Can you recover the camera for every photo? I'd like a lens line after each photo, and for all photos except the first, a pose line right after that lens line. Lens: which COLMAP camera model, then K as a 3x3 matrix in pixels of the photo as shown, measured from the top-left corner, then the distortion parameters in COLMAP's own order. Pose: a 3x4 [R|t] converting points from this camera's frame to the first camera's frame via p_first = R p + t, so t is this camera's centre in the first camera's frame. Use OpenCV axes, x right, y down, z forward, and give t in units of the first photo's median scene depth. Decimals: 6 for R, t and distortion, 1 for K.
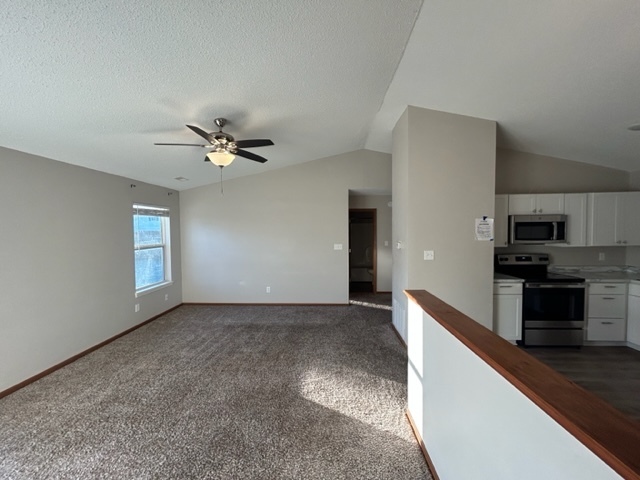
lens RADIAL K [[253.5, 0, 316.0], [0, 253.5, 240.8], [0, 0, 1]] dist [-0.000325, -0.000544]
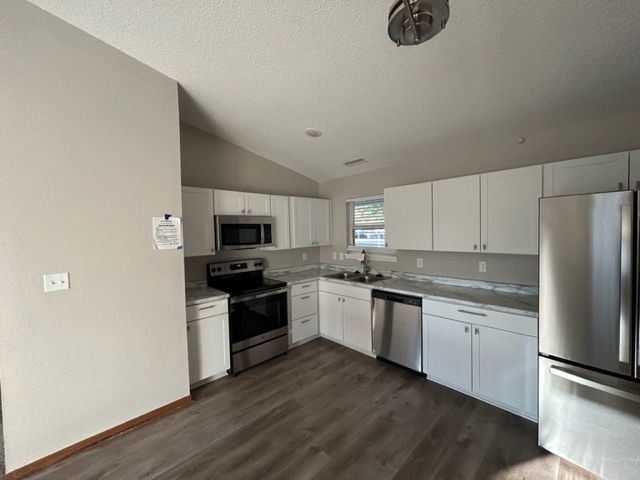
lens RADIAL K [[253.5, 0, 323.2], [0, 253.5, 239.5], [0, 0, 1]] dist [-0.000325, -0.000544]
pose [[0.685855, -0.030233, 0.727110, 0.423388], [0.046042, 0.998938, -0.001895, -0.006260], [-0.726280, 0.034778, 0.686518, 0.205543]]
